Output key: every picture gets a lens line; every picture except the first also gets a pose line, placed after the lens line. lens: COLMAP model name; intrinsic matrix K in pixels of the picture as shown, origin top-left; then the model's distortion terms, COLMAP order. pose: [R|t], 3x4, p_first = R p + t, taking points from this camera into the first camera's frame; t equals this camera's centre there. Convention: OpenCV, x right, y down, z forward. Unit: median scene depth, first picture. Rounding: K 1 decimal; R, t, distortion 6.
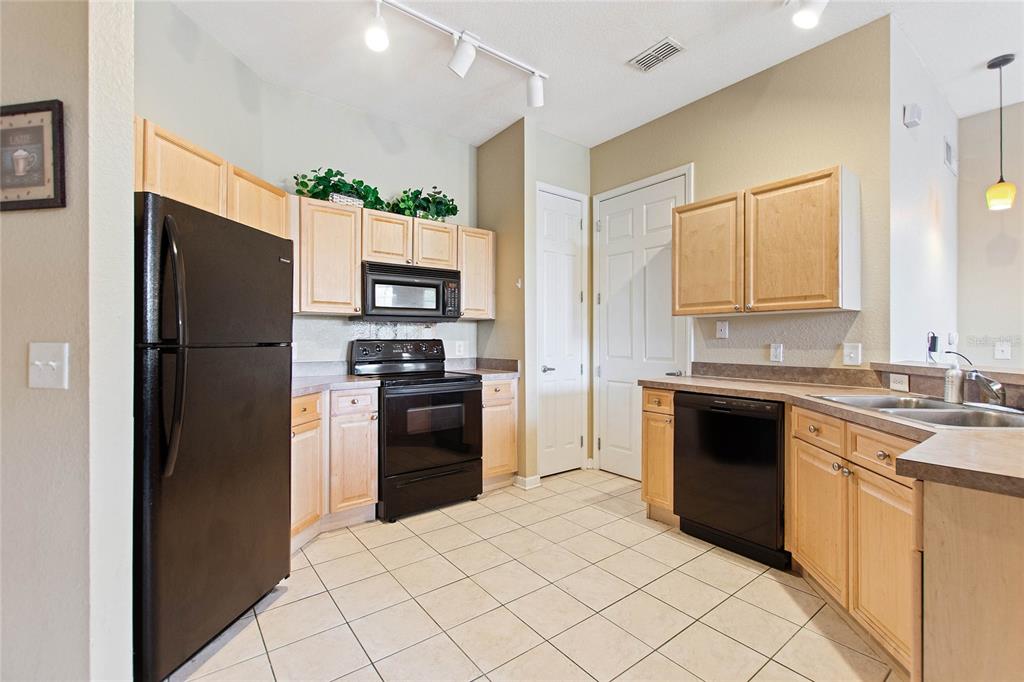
lens RADIAL K [[449.8, 0, 514.9], [0, 449.8, 342.0], [0, 0, 1]] dist [-0.000921, -0.004909]
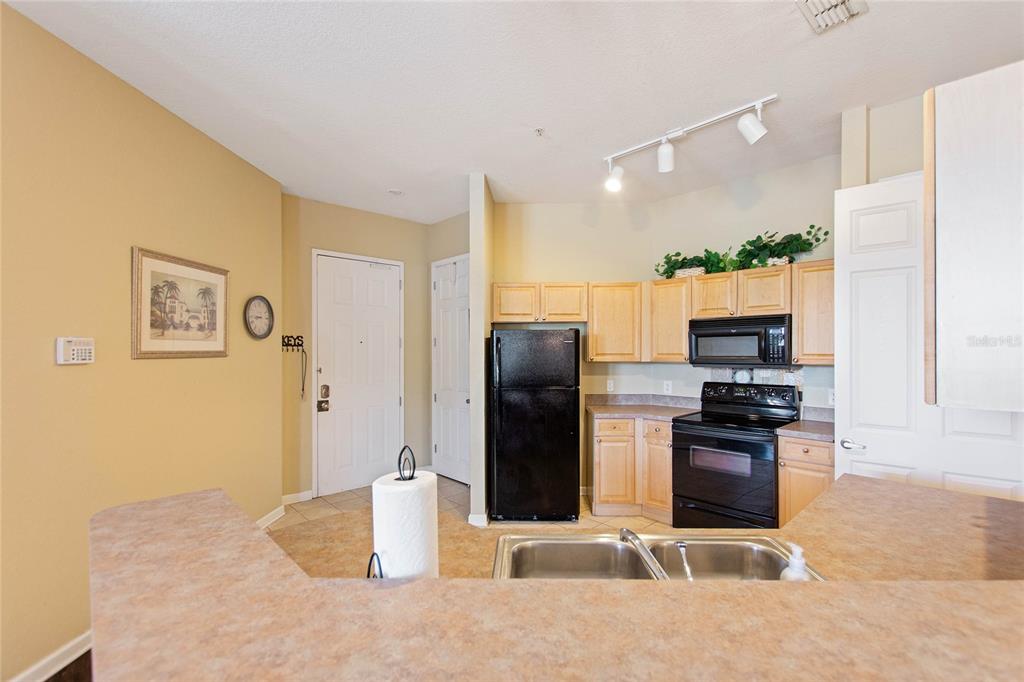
lens RADIAL K [[449.8, 0, 519.5], [0, 449.8, 350.2], [0, 0, 1]] dist [-0.000921, -0.004909]
pose [[0.099512, -0.000133, -0.995036, 0.804958], [-0.001698, 0.999999, -0.000304, -0.089476], [0.995035, 0.001720, 0.099511, 0.383850]]
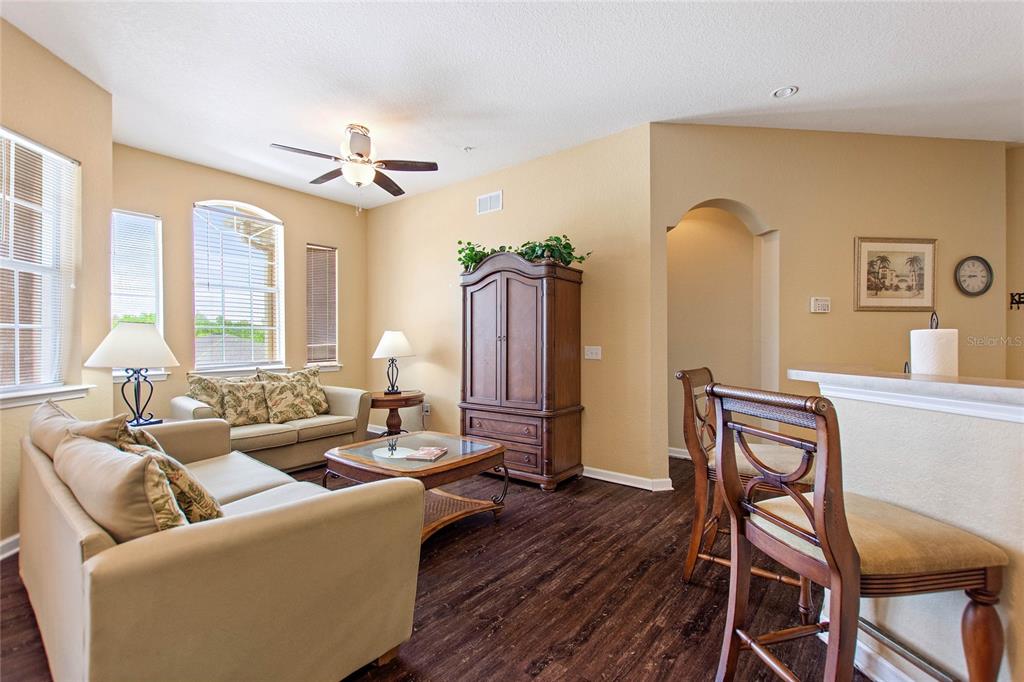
lens RADIAL K [[449.8, 0, 515.3], [0, 449.8, 344.4], [0, 0, 1]] dist [-0.000921, -0.004909]
pose [[-0.973311, 0.000070, -0.229491, 1.070141], [-0.002043, 0.999958, 0.008973, -0.006639], [0.229482, 0.009203, -0.973269, 0.696554]]
